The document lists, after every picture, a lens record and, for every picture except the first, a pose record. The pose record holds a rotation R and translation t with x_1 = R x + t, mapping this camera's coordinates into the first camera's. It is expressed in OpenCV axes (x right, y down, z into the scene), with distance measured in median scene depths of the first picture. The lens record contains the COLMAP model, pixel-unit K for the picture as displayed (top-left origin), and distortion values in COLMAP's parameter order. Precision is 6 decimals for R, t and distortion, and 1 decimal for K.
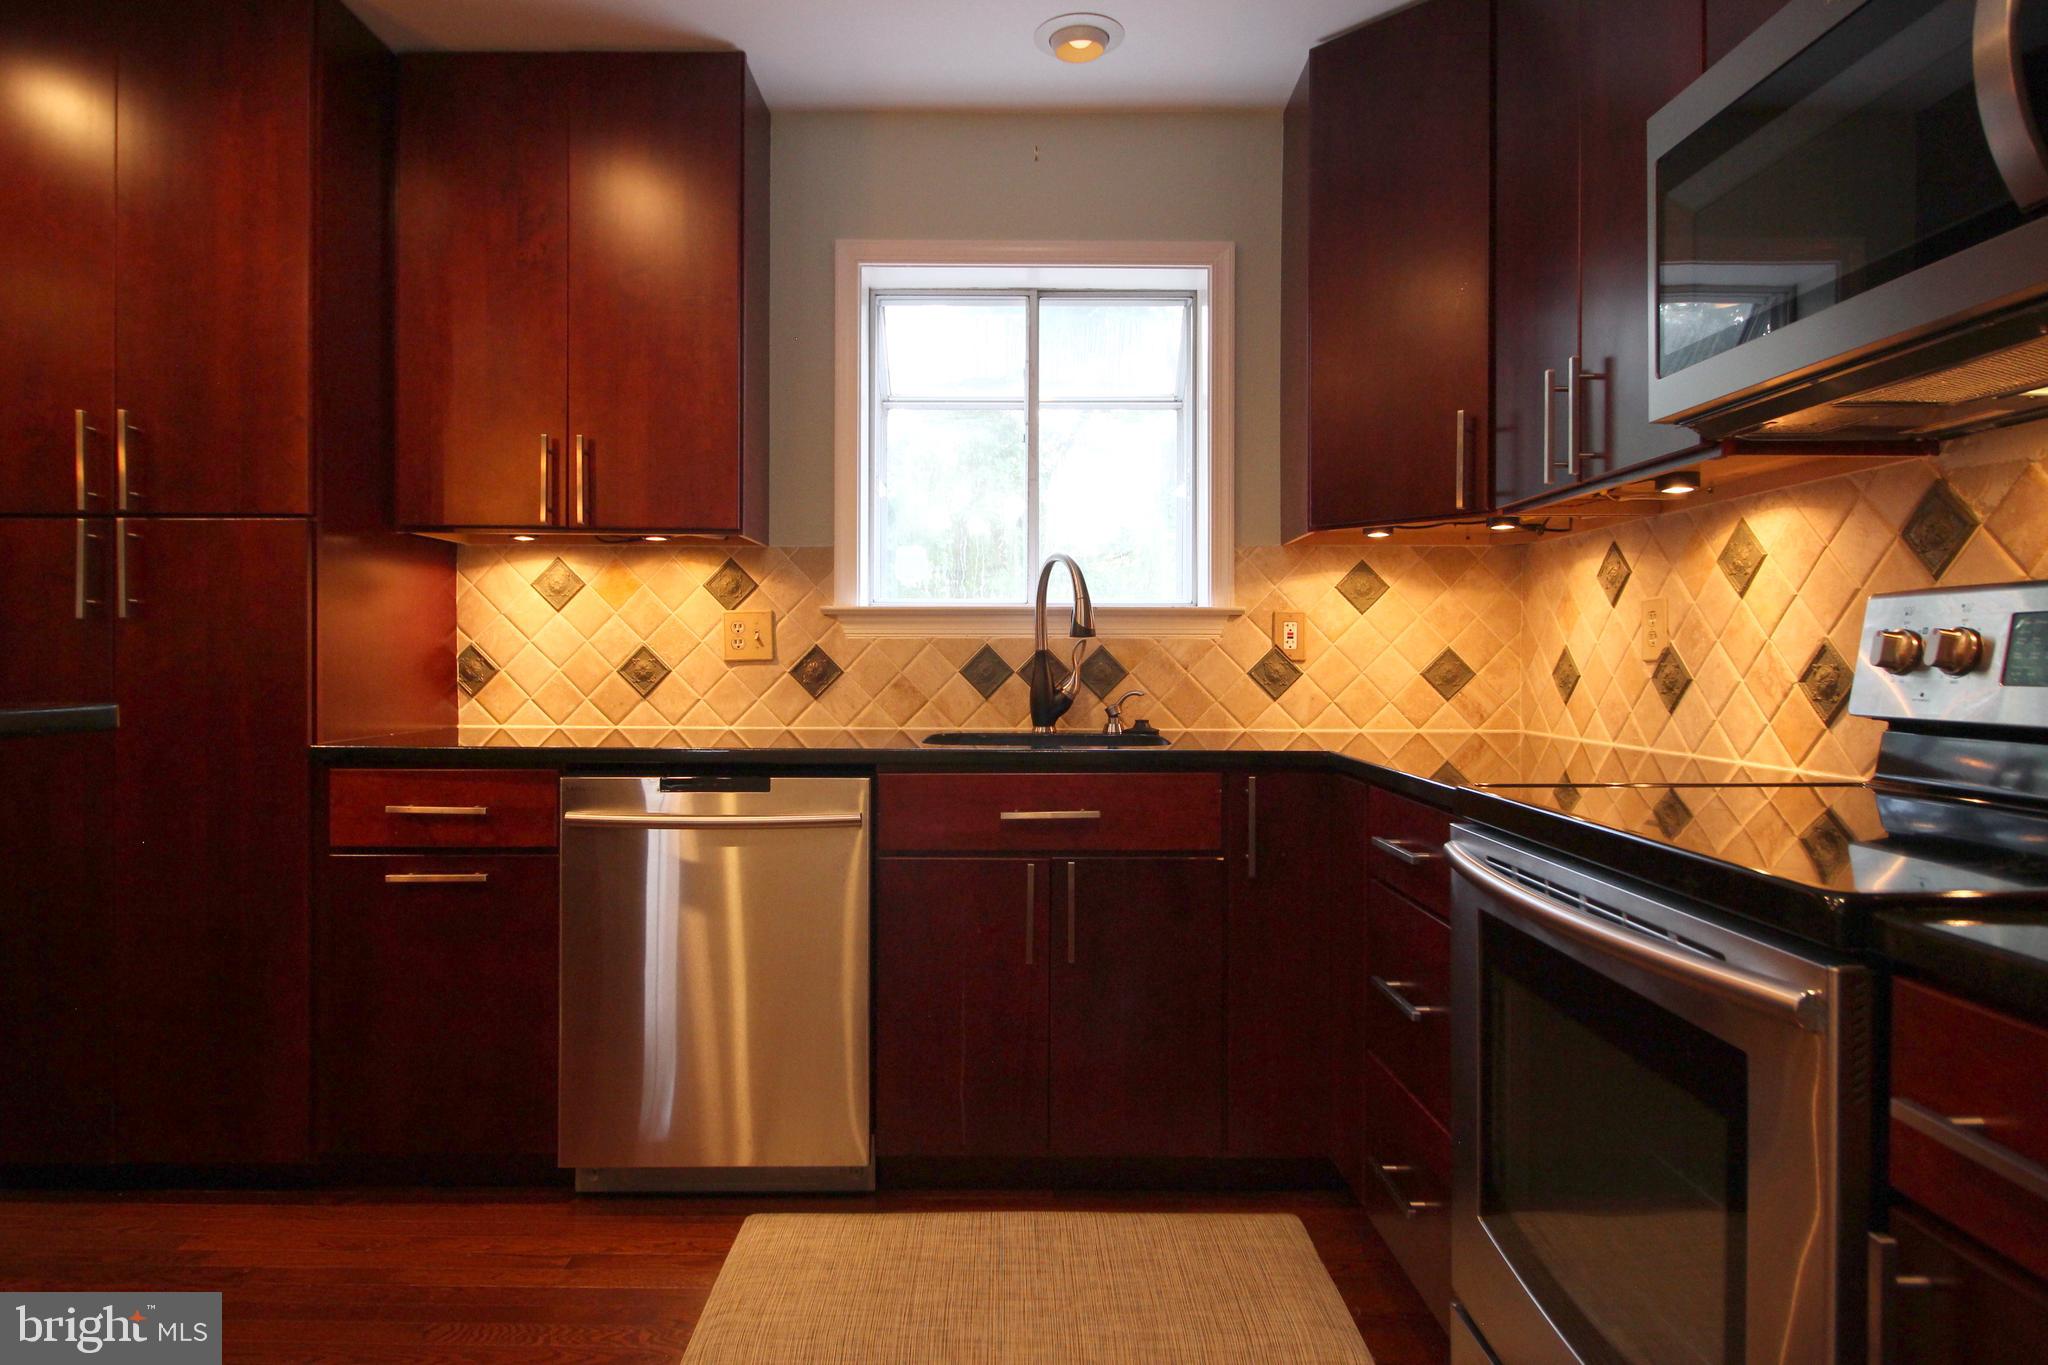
lens RADIAL K [[1142.0, 0, 1042.2], [0, 1142.0, 661.7], [0, 0, 1]] dist [0.002393, -0.007822]
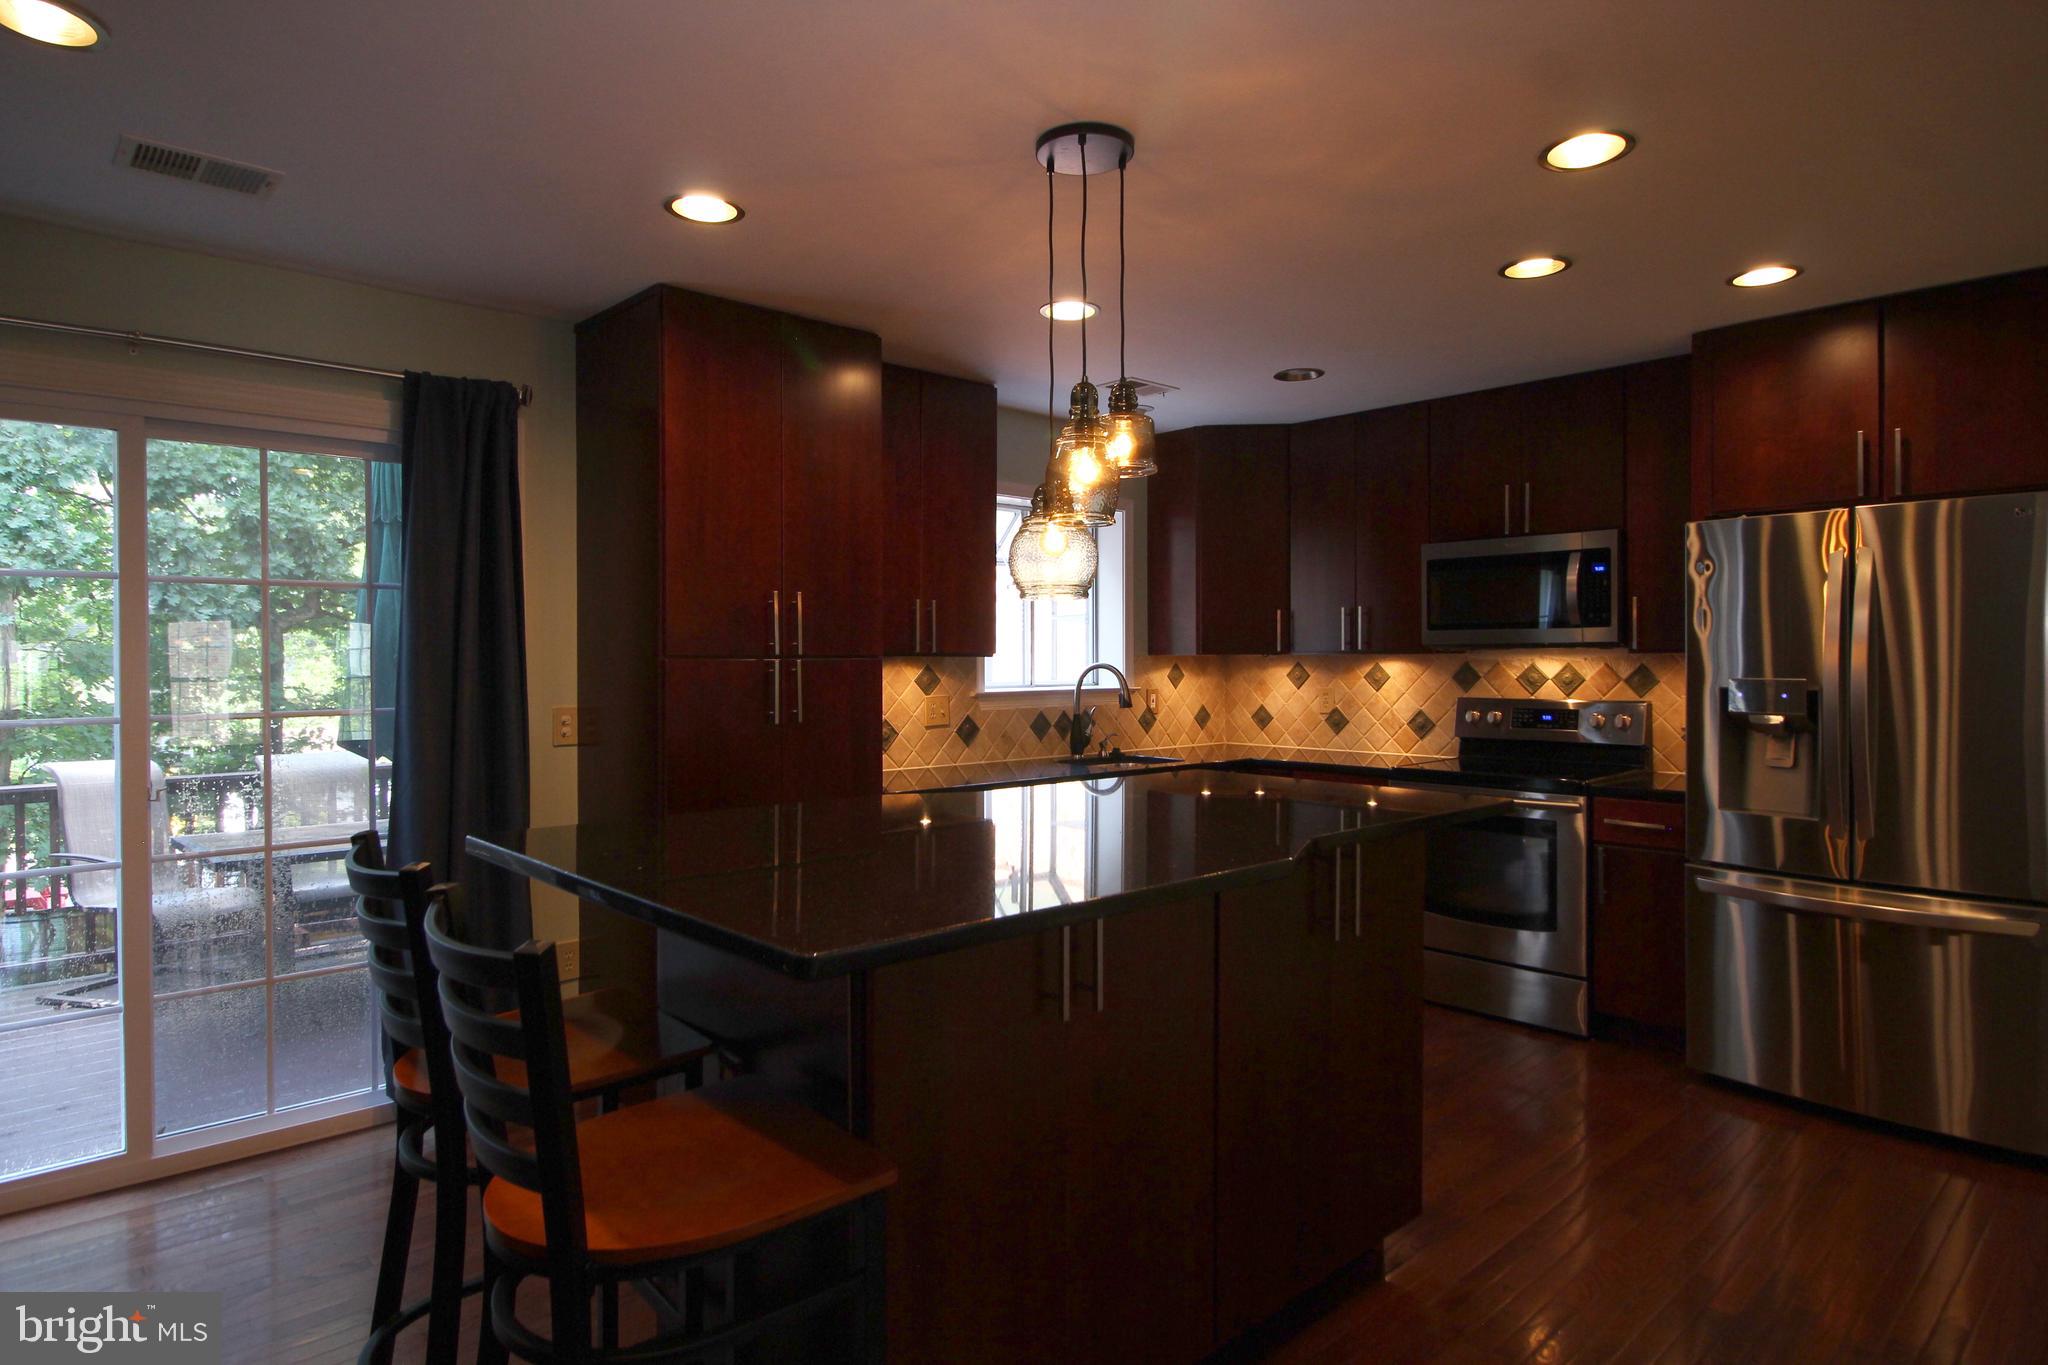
lens RADIAL K [[1142.0, 0, 1003.3], [0, 1142.0, 666.7], [0, 0, 1]] dist [0.002393, -0.007822]
pose [[0.748162, -0.009180, 0.663453, -1.284182], [0.008338, 0.999955, 0.004434, -0.093127], [-0.663464, 0.002215, 0.748205, -0.304717]]
